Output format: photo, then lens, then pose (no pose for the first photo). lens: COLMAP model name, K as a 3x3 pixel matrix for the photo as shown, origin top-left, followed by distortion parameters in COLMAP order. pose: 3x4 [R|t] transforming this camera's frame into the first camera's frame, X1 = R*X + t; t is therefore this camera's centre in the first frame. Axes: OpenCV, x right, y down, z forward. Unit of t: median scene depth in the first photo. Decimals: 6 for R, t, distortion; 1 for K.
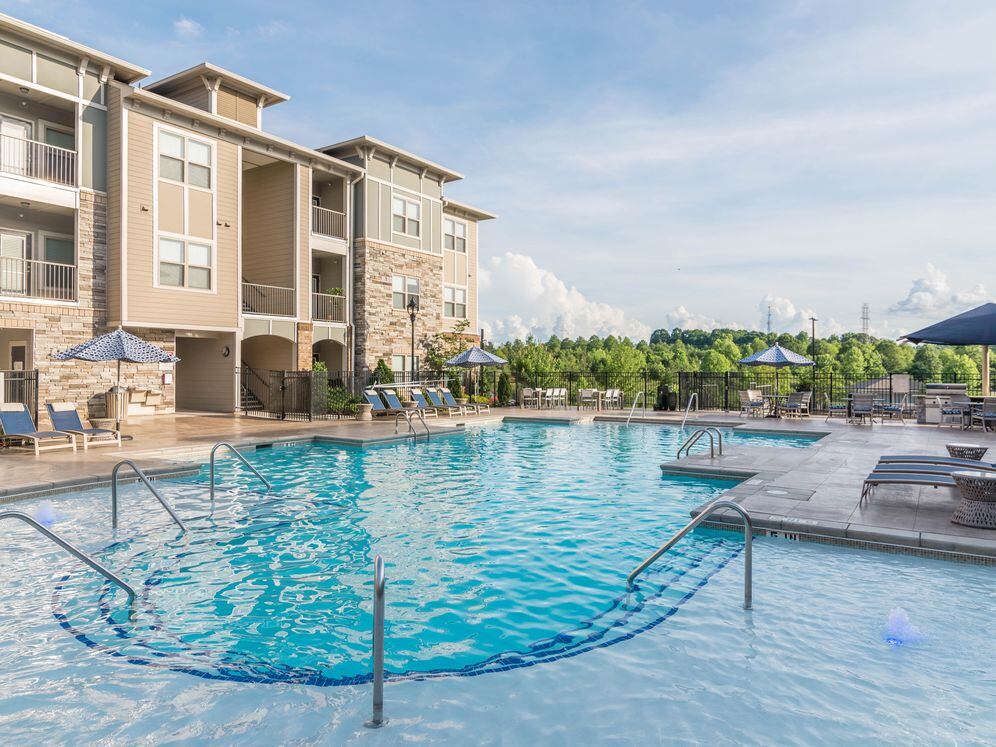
lens RADIAL K [[644.5, 0, 504.7], [0, 644.5, 371.9], [0, 0, 1]] dist [-0.007717, -0.007366]
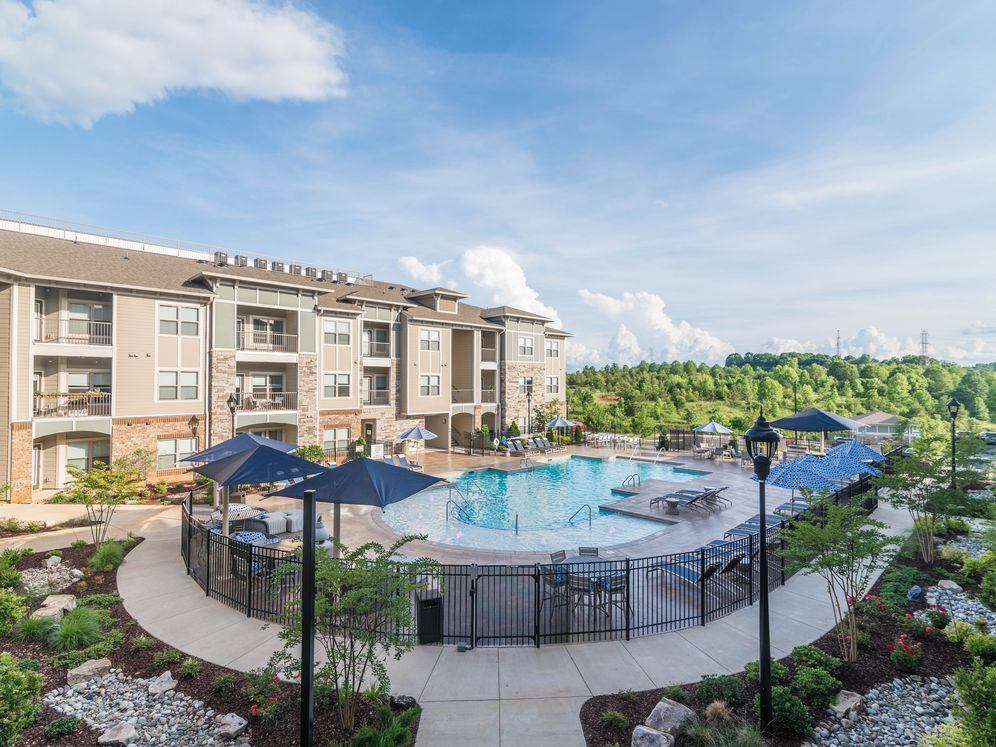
lens RADIAL K [[501.0, 0, 493.0], [0, 501.0, 373.6], [0, 0, 1]] dist [-0.005536, -0.001370]
pose [[0.974757, -0.004970, -0.223211, 0.098209], [0.000390, 0.999789, -0.020556, -0.139668], [0.223266, 0.019950, 0.974553, -0.558661]]
